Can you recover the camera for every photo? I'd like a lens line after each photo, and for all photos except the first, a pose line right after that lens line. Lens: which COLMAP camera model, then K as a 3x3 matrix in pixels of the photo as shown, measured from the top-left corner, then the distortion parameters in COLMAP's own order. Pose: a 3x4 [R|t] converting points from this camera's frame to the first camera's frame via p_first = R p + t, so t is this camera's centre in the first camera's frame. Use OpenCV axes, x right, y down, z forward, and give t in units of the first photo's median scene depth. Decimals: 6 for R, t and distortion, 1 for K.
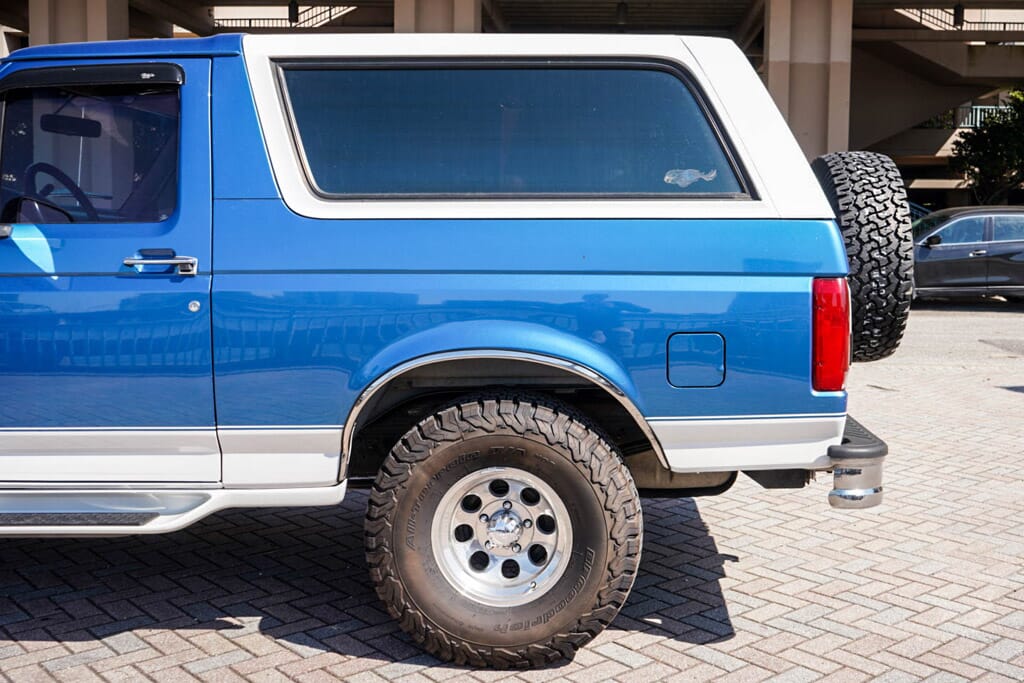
lens RADIAL K [[1074.6, 0, 512.0], [0, 1074.6, 284.9], [0, 0, 1]] dist [0.002710, 0.003039]
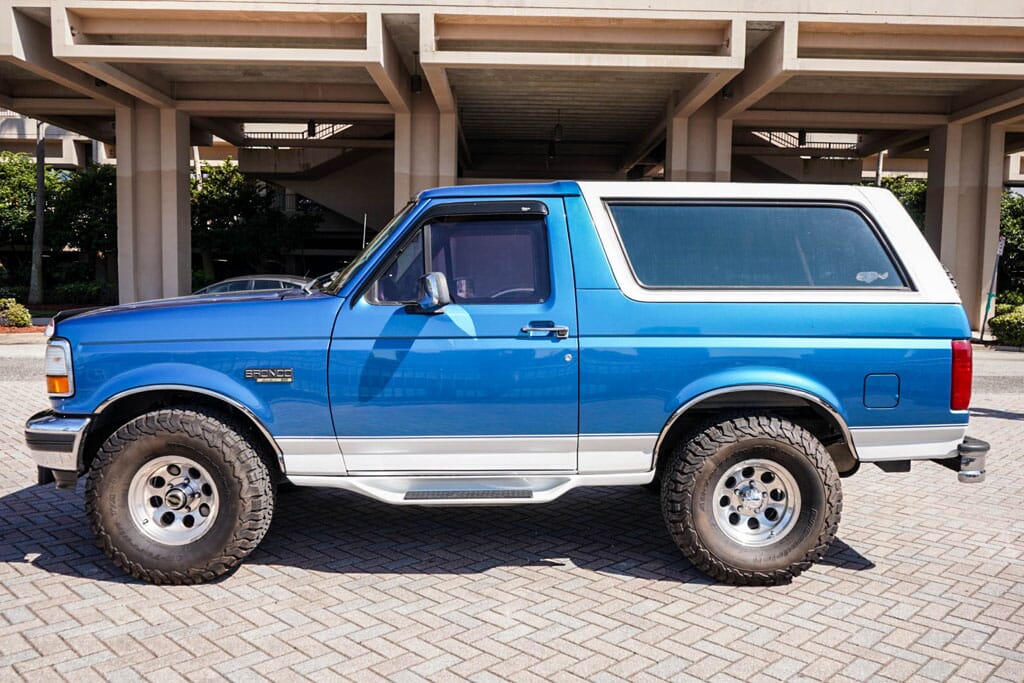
lens RADIAL K [[801.0, 0, 512.0], [0, 801.0, 341.5], [0, 0, 1]] dist [-0.010284, 0.010818]
pose [[0.998666, 0.000281, 0.051628, -0.425272], [-0.000789, 0.999951, 0.009833, -0.014770], [-0.051623, -0.009861, 0.998618, -0.156492]]
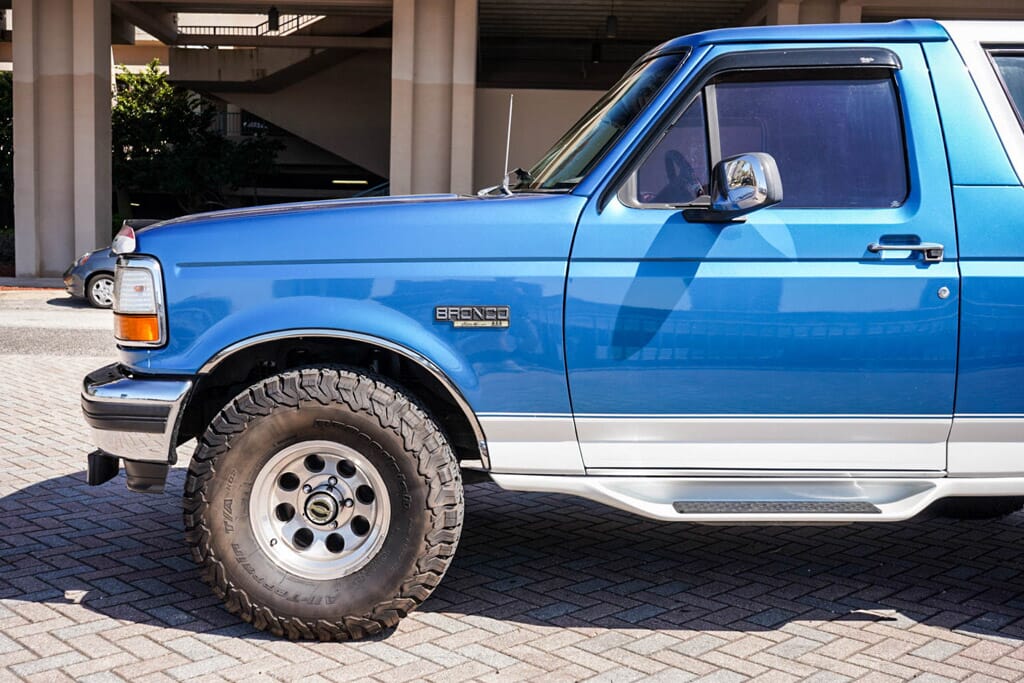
lens RADIAL K [[1096.6, 0, 511.7], [0, 1096.6, 326.9], [0, 0, 1]] dist [-0.002434, 0.006048]
pose [[0.999596, 0.008739, 0.027051, -0.700951], [-0.009303, 0.999740, 0.020829, 0.032979], [-0.026862, -0.021073, 0.999417, -0.000226]]
